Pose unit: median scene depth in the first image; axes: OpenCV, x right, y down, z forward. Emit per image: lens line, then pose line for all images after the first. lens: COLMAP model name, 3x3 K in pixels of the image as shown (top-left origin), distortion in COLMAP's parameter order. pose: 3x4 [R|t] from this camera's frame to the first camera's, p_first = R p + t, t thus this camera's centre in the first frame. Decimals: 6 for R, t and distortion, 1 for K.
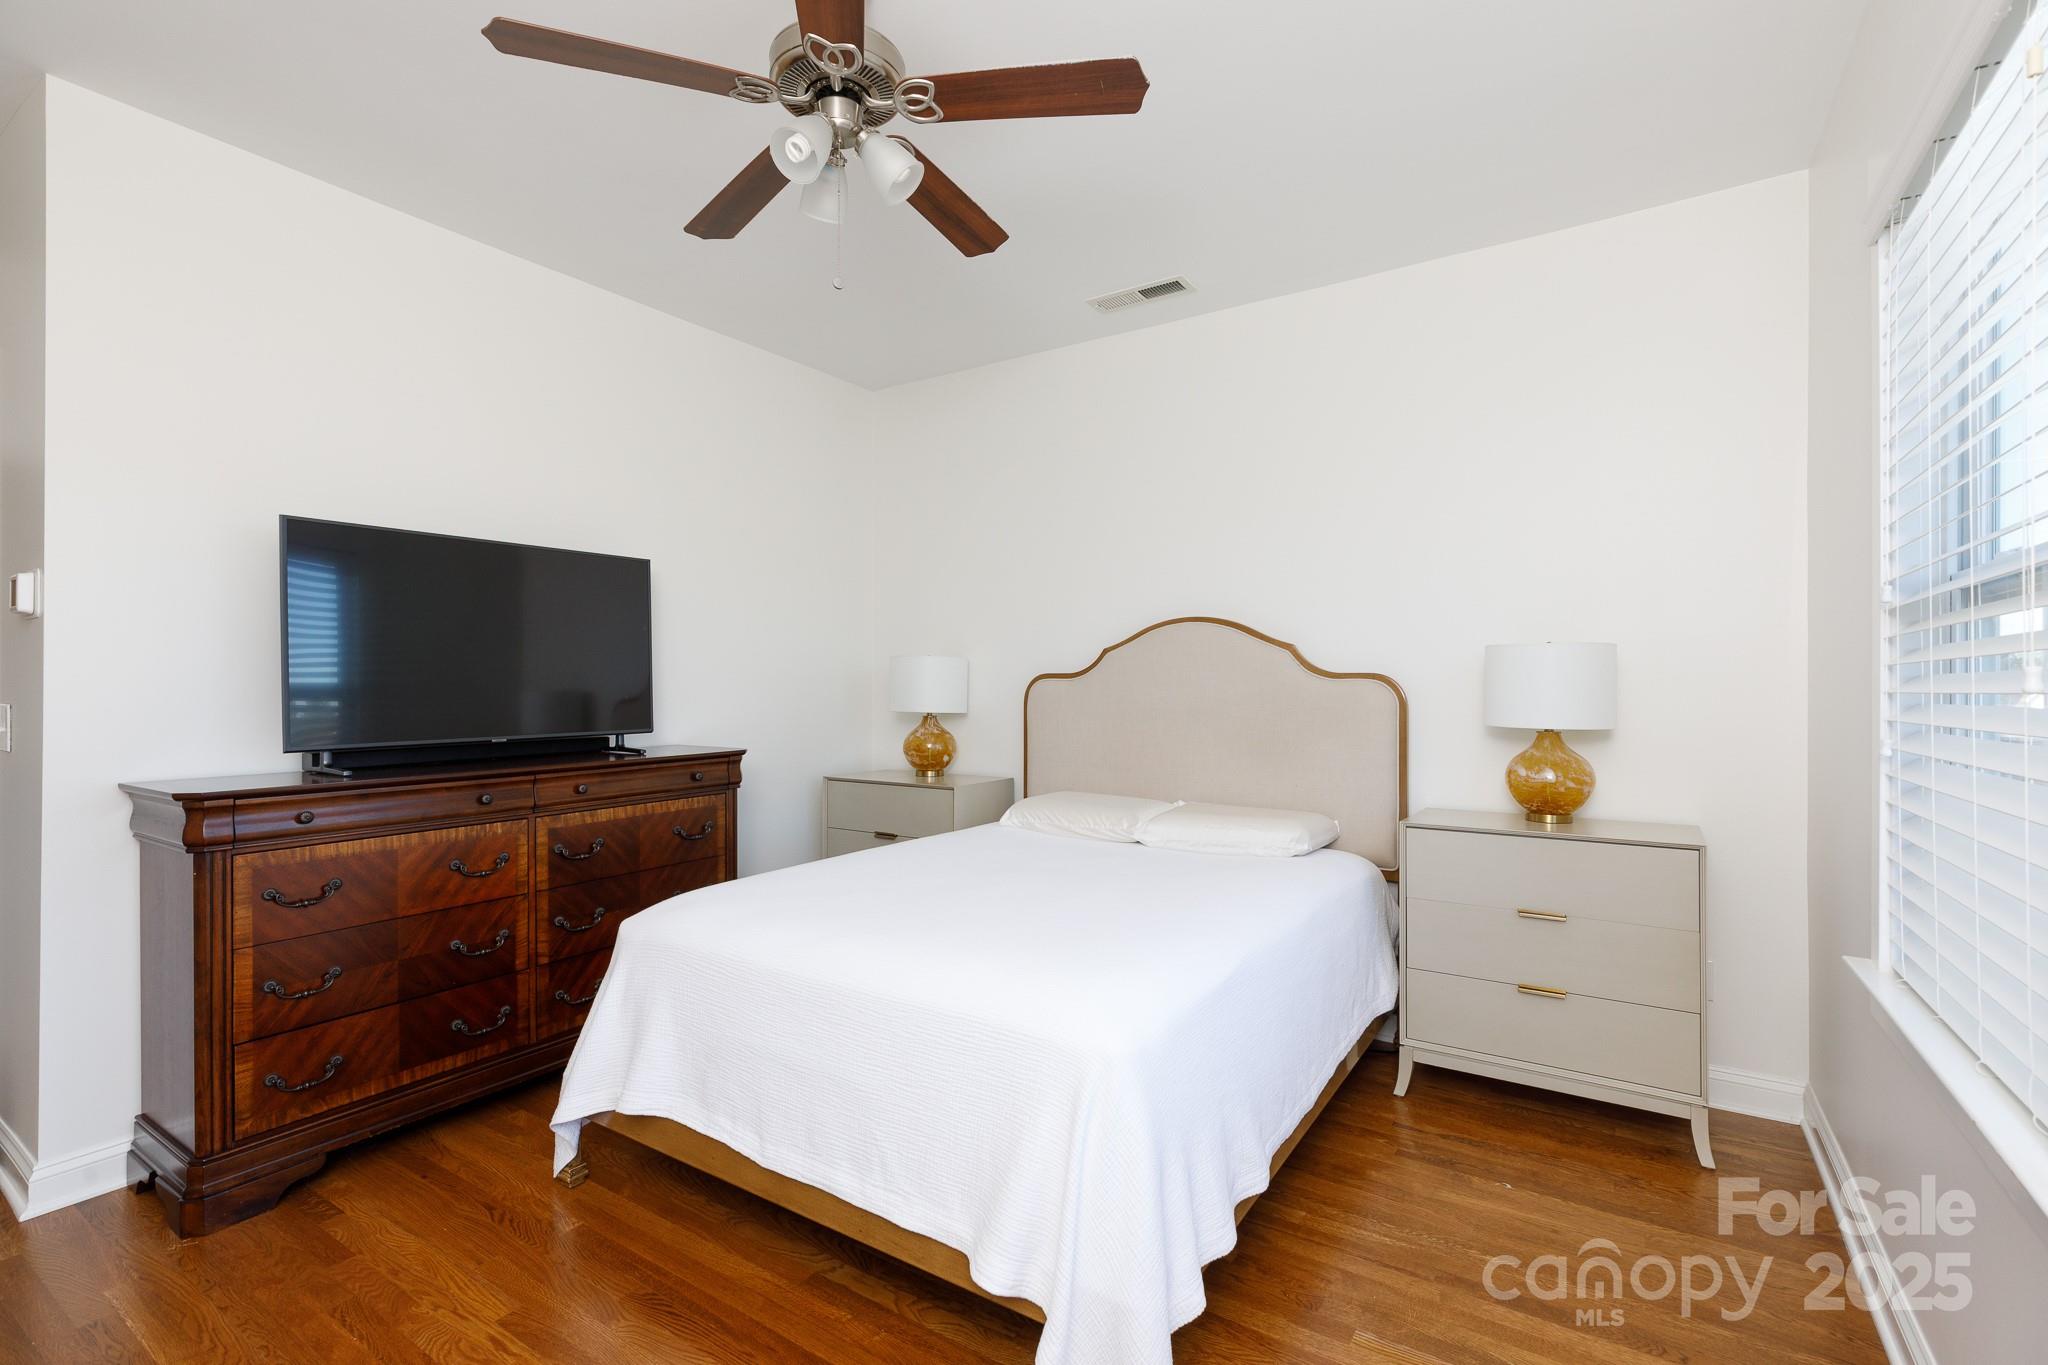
lens RADIAL K [[930.9, 0, 1017.4], [0, 930.9, 690.0], [0, 0, 1]] dist [0.001190, -0.000026]
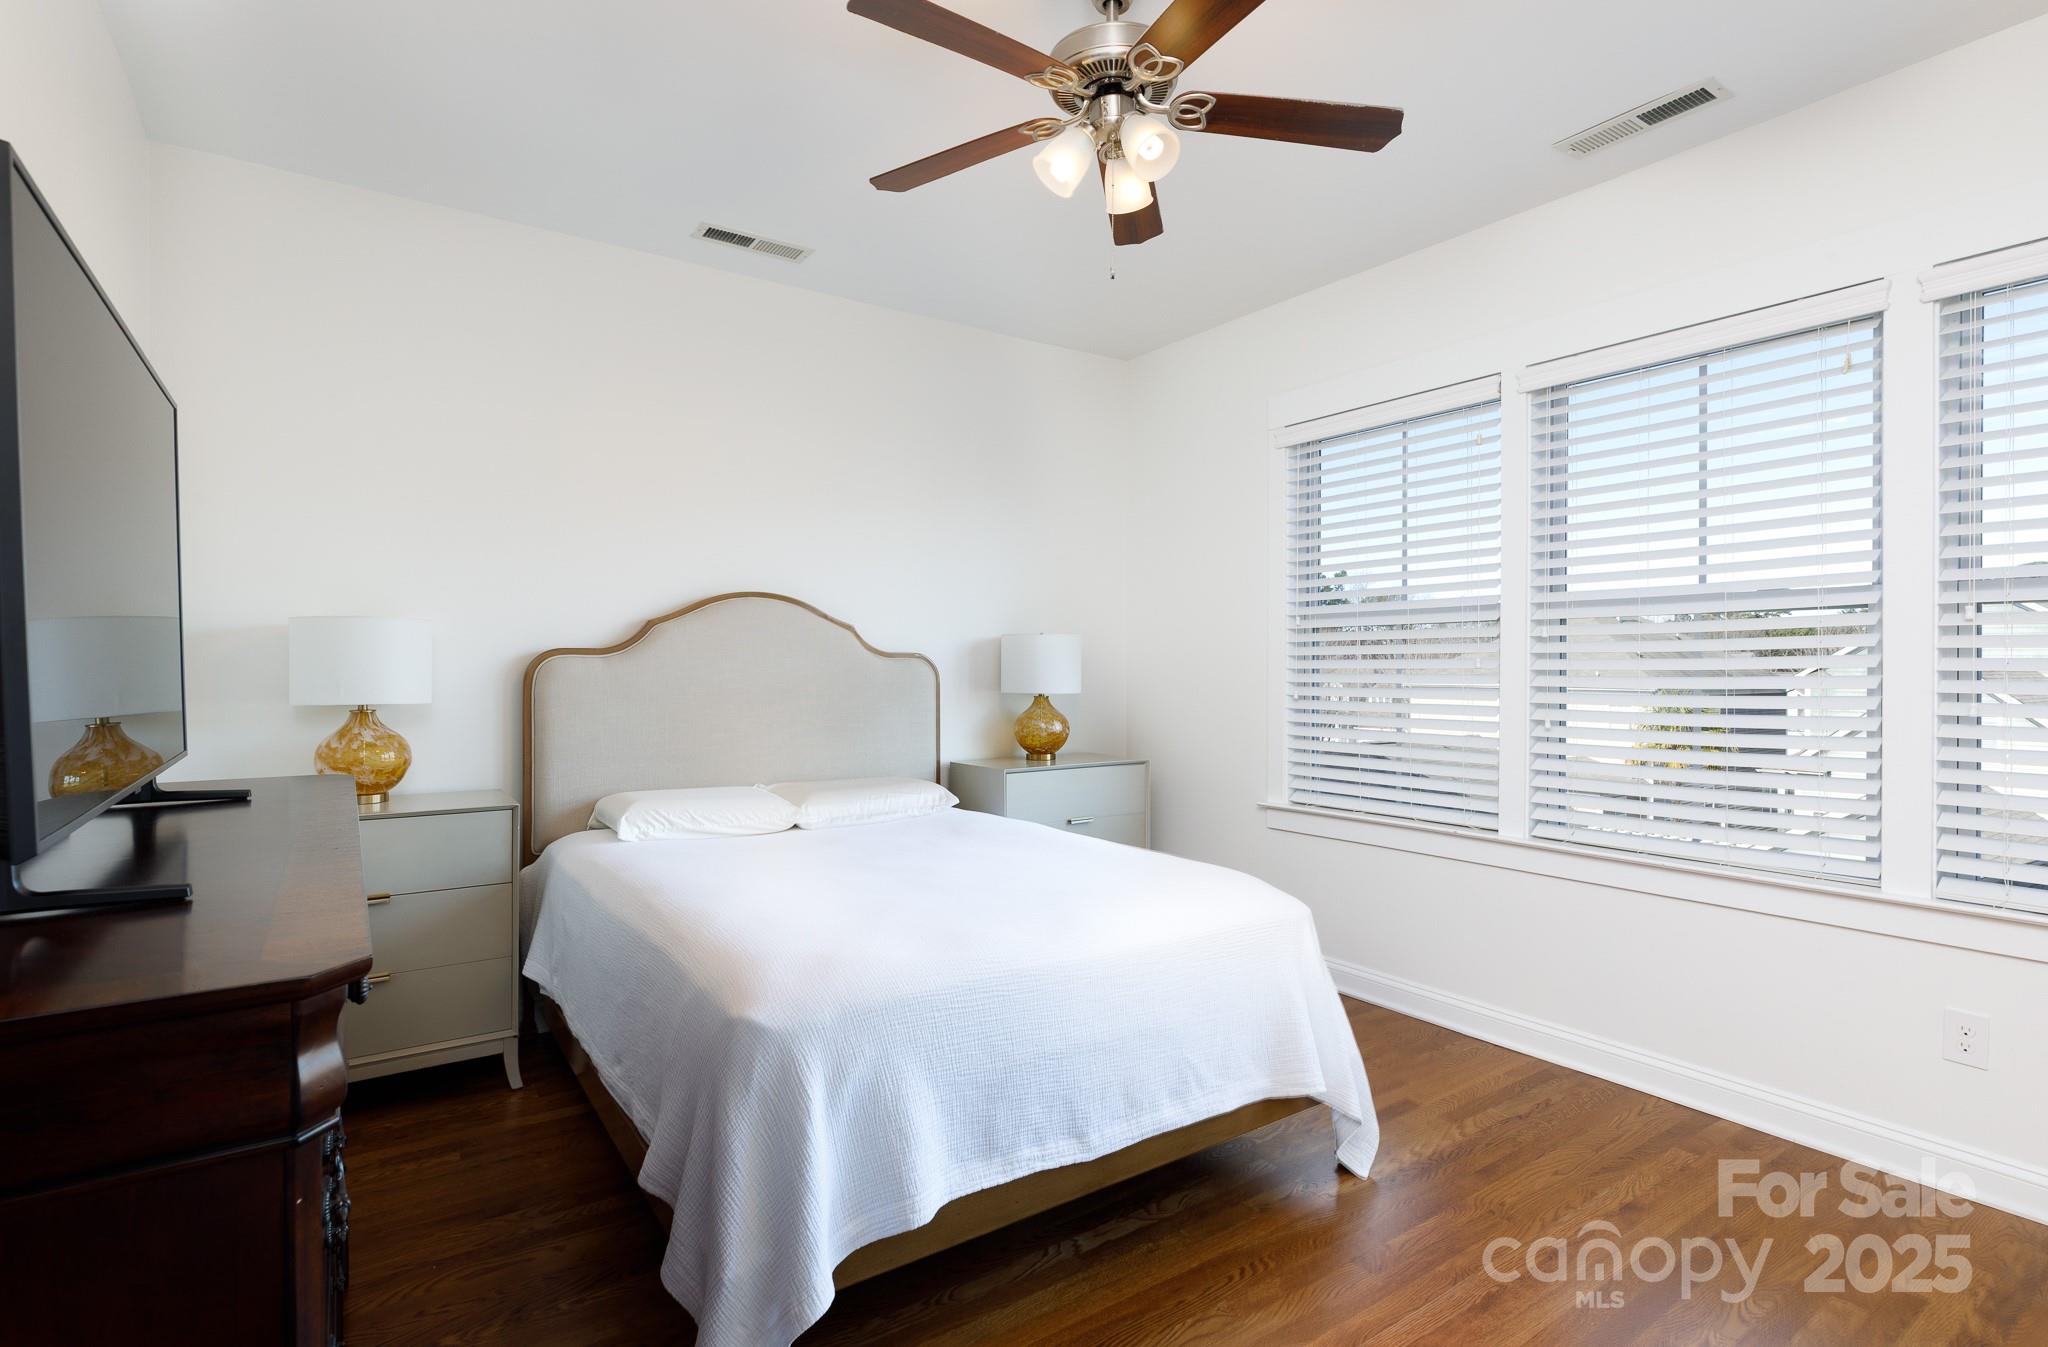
lens RADIAL K [[989.5, 0, 1021.3], [0, 989.5, 665.4], [0, 0, 1]] dist [0.000763, 0.000079]
pose [[0.370558, -0.007260, 0.928781, -0.703016], [0.001300, 0.999973, 0.007297, -0.010447], [-0.928808, -0.001496, 0.370557, 0.378763]]
